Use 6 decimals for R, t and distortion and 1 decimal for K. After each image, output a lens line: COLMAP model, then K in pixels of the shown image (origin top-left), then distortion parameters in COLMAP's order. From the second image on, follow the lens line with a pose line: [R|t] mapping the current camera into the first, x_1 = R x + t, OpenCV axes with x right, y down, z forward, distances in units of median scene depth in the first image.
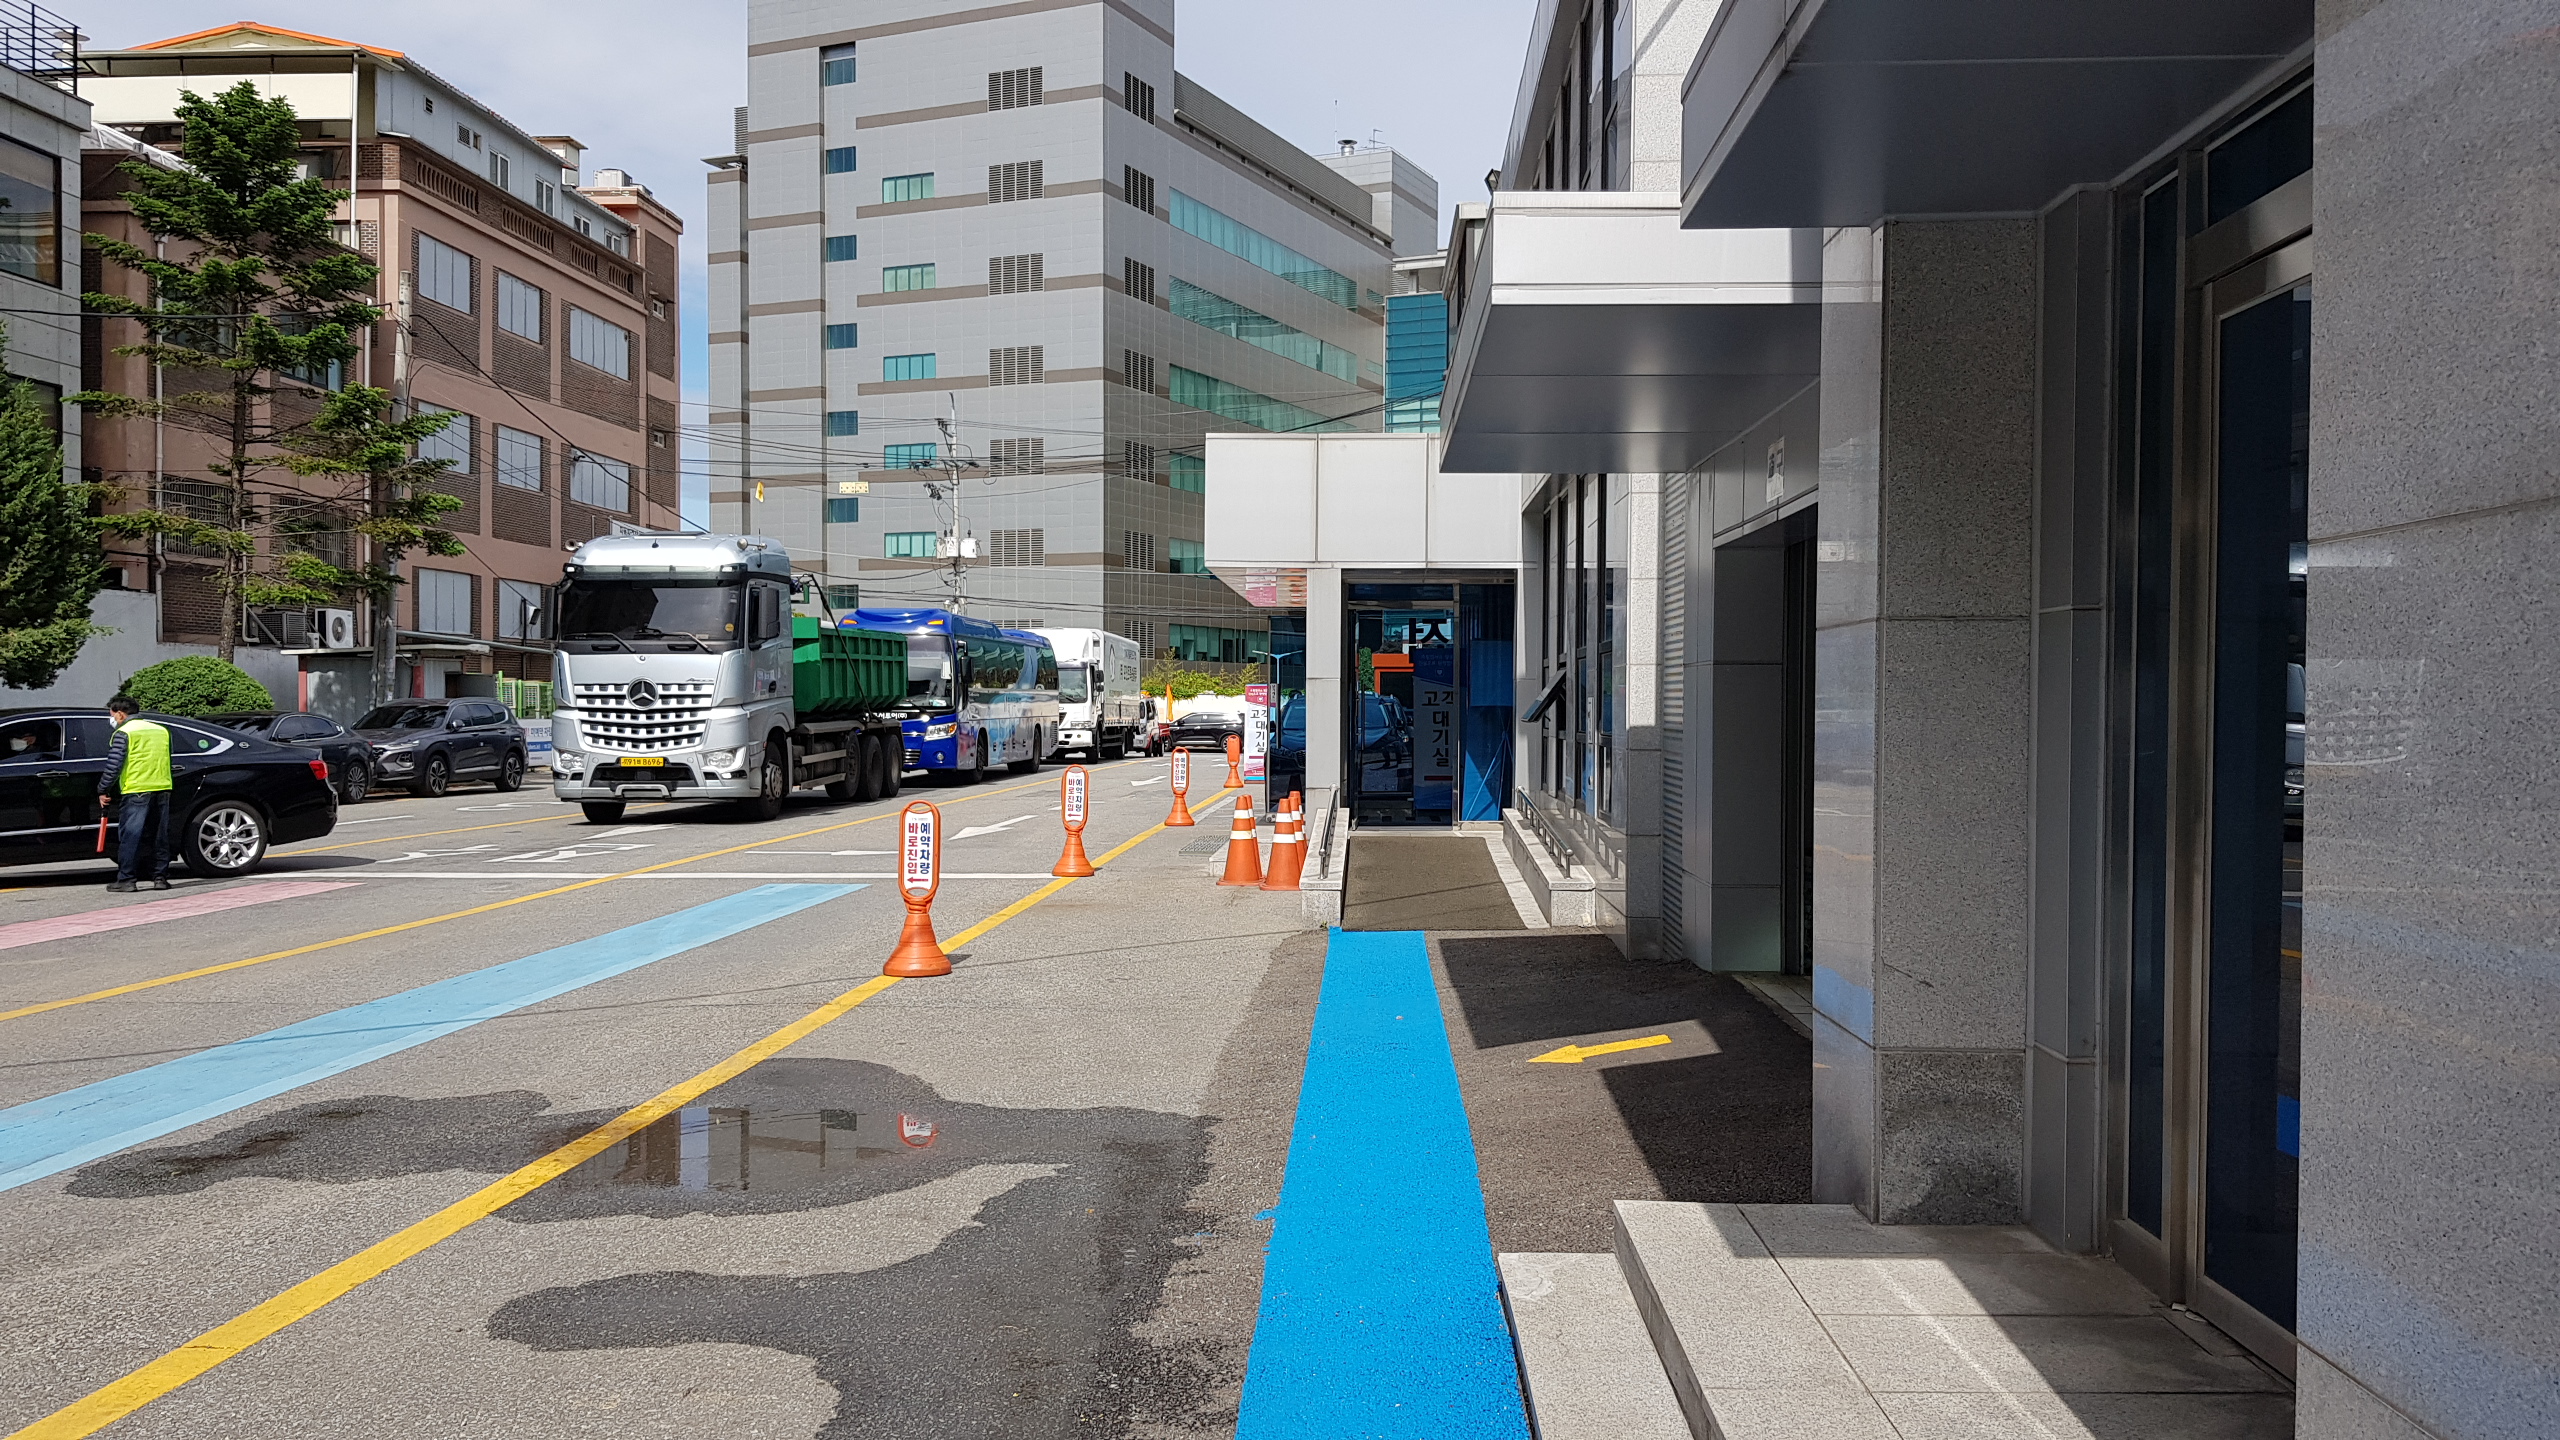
lens RADIAL K [[1995.9, 0, 1280.0], [0, 1995.9, 720.0], [0, 0, 1]] dist [0.084911, -0.154458]
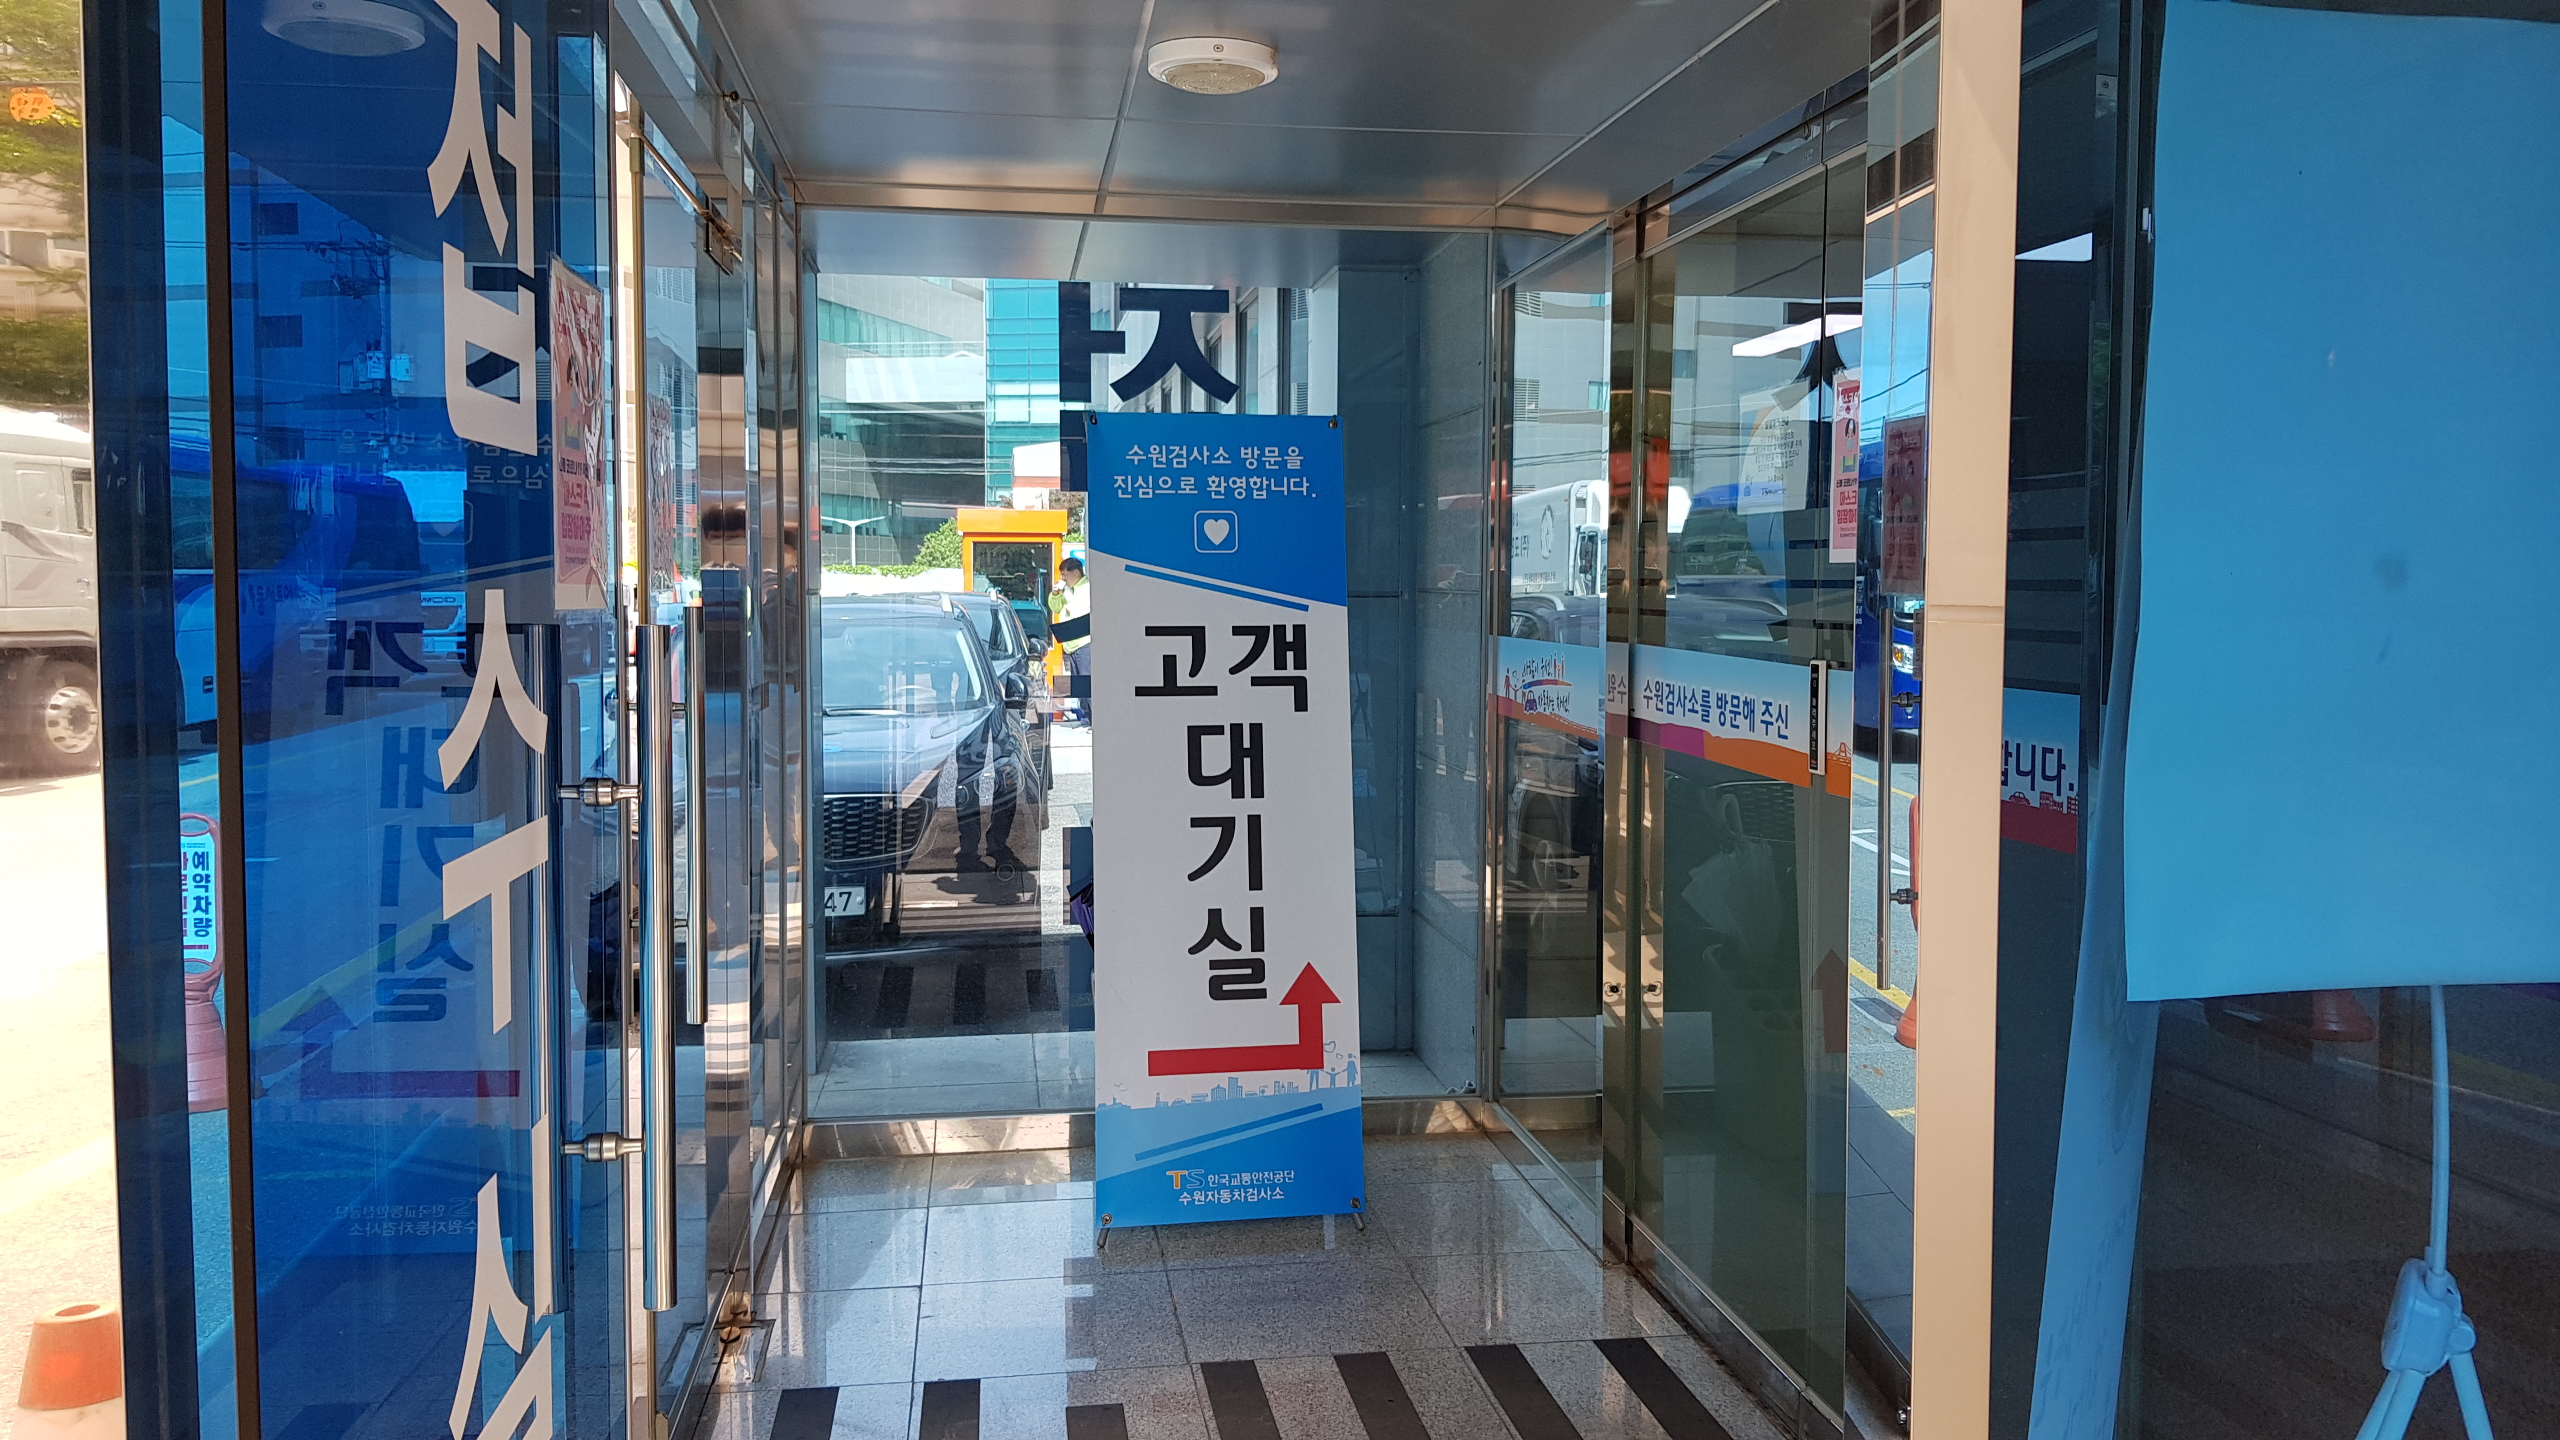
lens RADIAL K [[1995.9, 0, 1280.0], [0, 1995.9, 720.0], [0, 0, 1]] dist [0.084911, -0.154458]
pose [[0.982371, -0.015191, 0.186324, 0.046947], [0.003589, 0.998042, 0.062451, -0.016989], [-0.186908, -0.060682, 0.980501, 0.779161]]
